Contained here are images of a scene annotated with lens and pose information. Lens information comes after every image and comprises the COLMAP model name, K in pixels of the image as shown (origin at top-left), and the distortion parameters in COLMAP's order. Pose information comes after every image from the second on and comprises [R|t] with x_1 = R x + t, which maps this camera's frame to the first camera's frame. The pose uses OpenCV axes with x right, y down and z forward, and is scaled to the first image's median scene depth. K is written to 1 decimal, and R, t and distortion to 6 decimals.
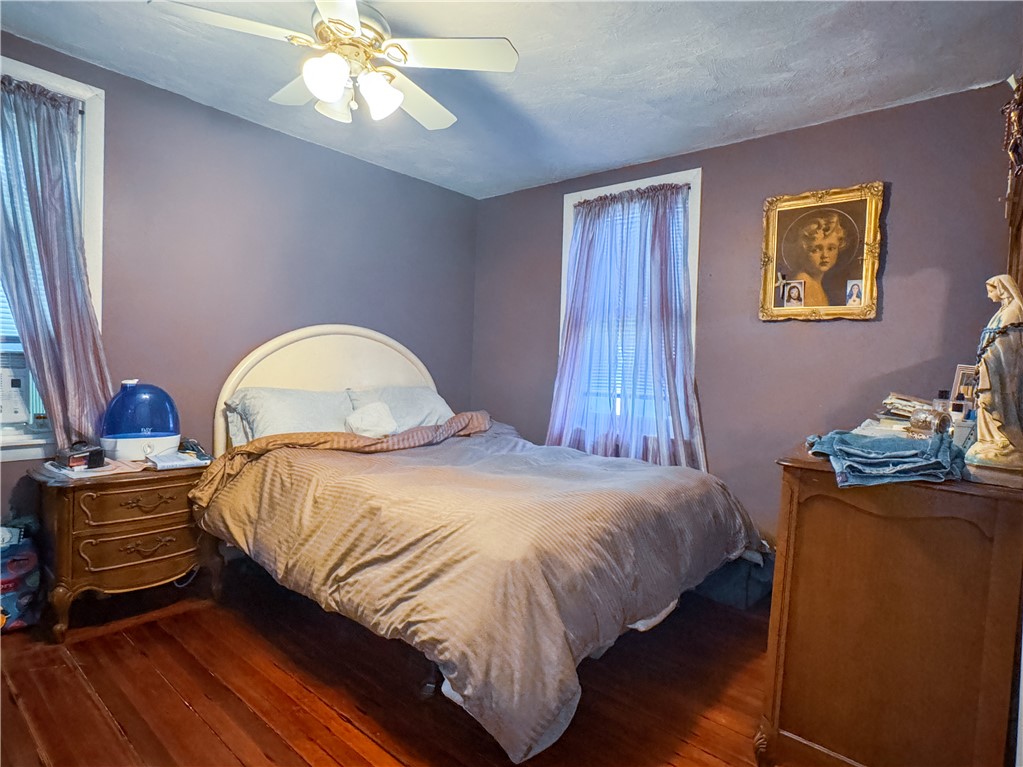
lens RADIAL K [[571.8, 0, 512.2], [0, 571.8, 382.0], [0, 0, 1]] dist [-0.041367, -0.000605]
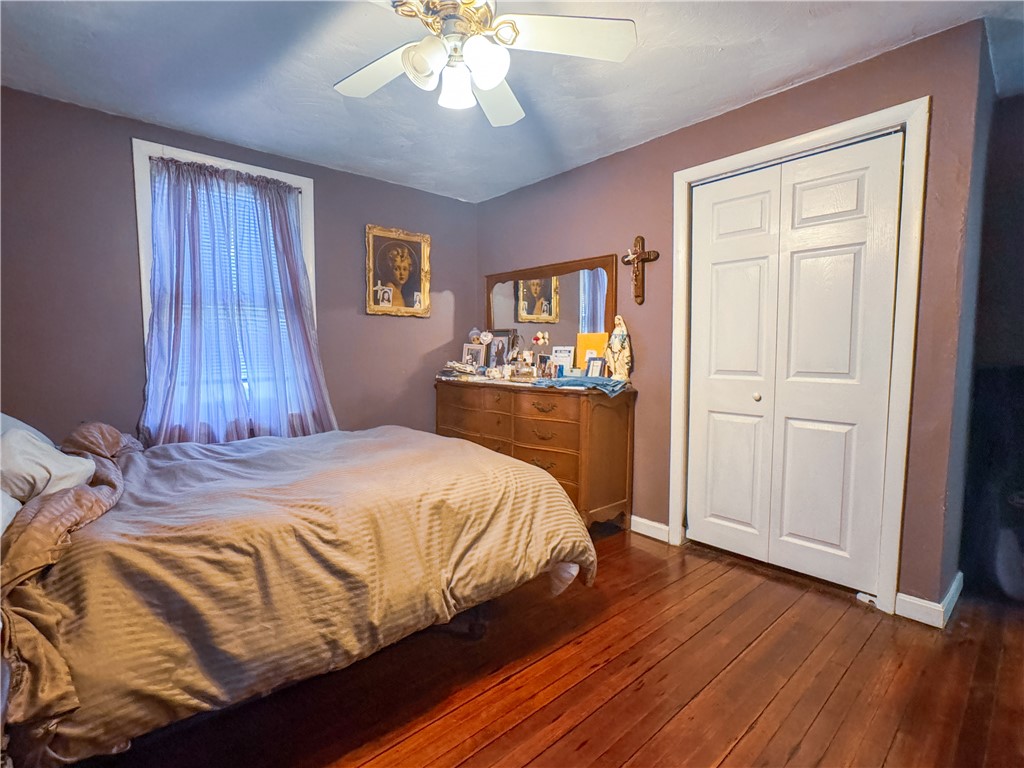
lens RADIAL K [[483.5, 0, 512.6], [0, 483.5, 385.8], [0, 0, 1]] dist [-0.000414, 0.000407]
pose [[0.140521, -0.110681, 0.983872, -0.726935], [0.039912, 0.993557, 0.106070, -0.048434], [-0.989273, 0.024363, 0.144033, 0.517990]]
